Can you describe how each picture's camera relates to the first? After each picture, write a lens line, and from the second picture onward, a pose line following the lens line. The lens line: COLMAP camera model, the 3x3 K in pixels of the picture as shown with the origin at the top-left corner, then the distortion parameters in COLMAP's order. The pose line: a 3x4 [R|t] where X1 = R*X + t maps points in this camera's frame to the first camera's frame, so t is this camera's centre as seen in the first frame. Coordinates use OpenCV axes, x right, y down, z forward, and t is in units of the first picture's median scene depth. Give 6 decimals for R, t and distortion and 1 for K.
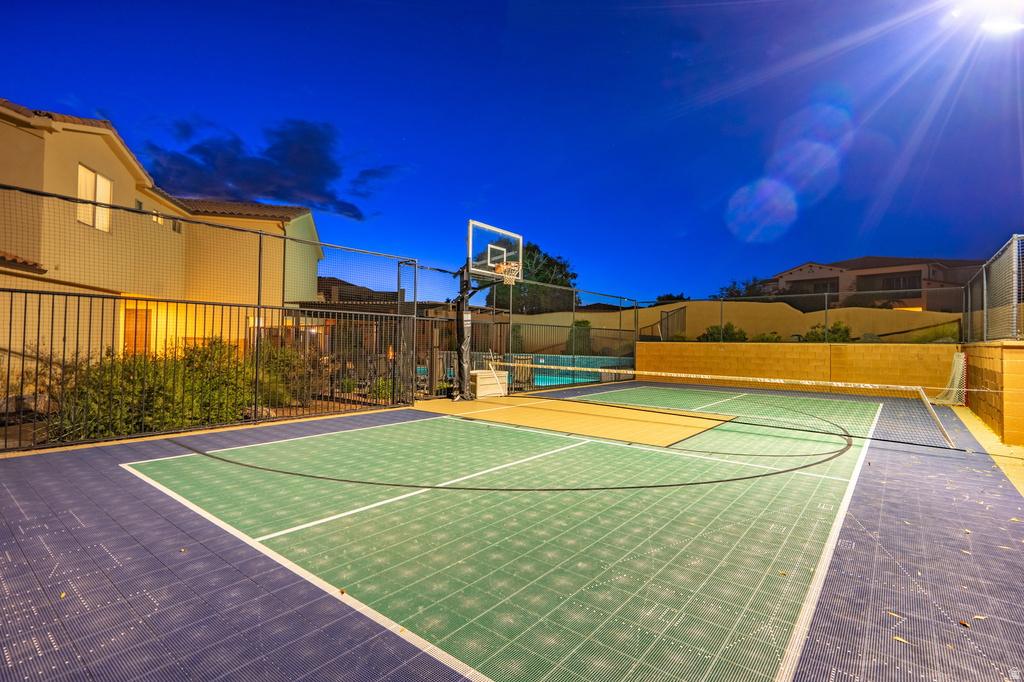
lens RADIAL K [[483.2, 0, 516.0], [0, 483.2, 337.0], [0, 0, 1]] dist [0.000978, 0.000441]
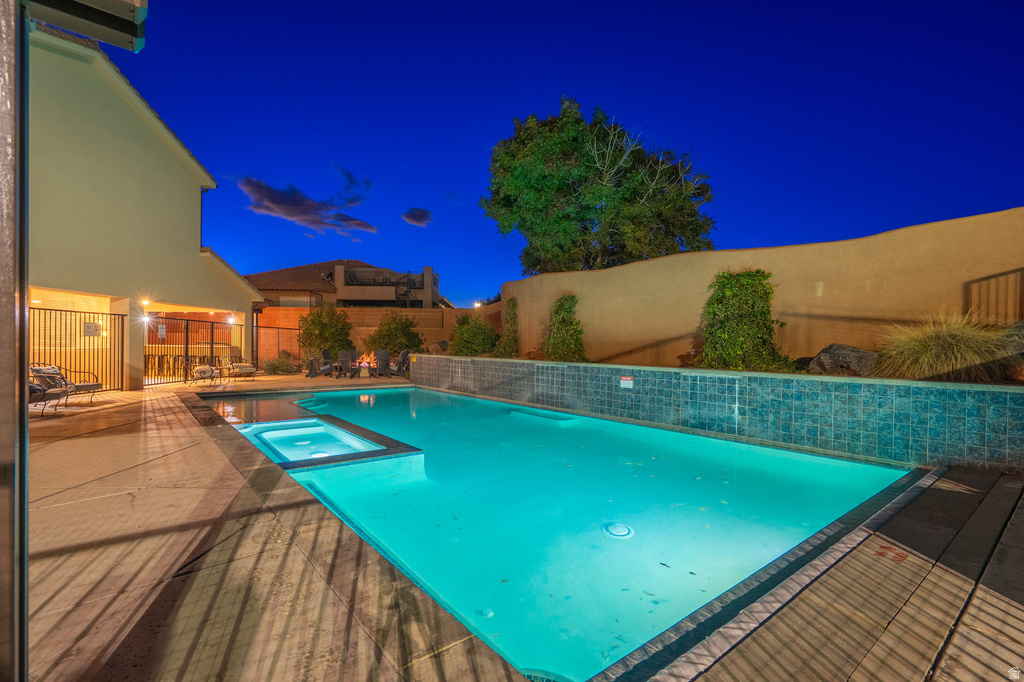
lens RADIAL K [[483.2, 0, 516.0], [0, 483.2, 337.0], [0, 0, 1]] dist [0.000978, 0.000441]
pose [[0.980466, -0.009237, -0.196469, 0.042274], [0.008017, 0.999943, -0.007003, 0.015305], [0.196523, 0.005292, 0.980485, 0.602054]]
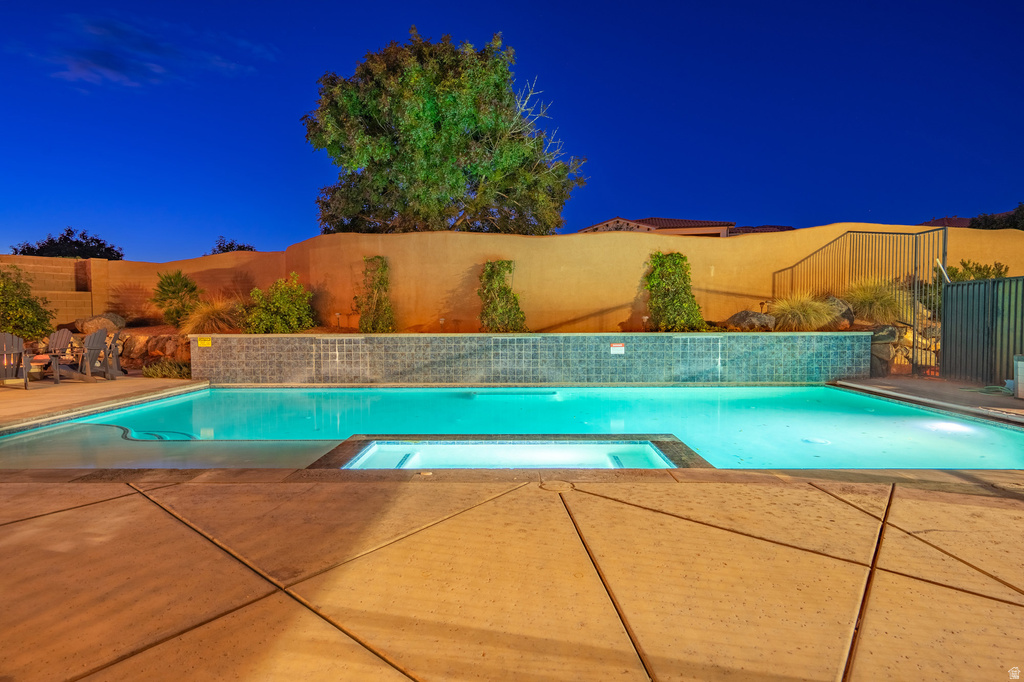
lens RADIAL K [[519.9, 0, 513.2], [0, 519.9, 329.2], [0, 0, 1]] dist [0.000674, 0.000751]
pose [[0.769979, -0.036540, 0.637022, -0.272805], [0.012934, 0.999048, 0.041673, 0.013609], [-0.637938, -0.023848, 0.769718, 0.708723]]
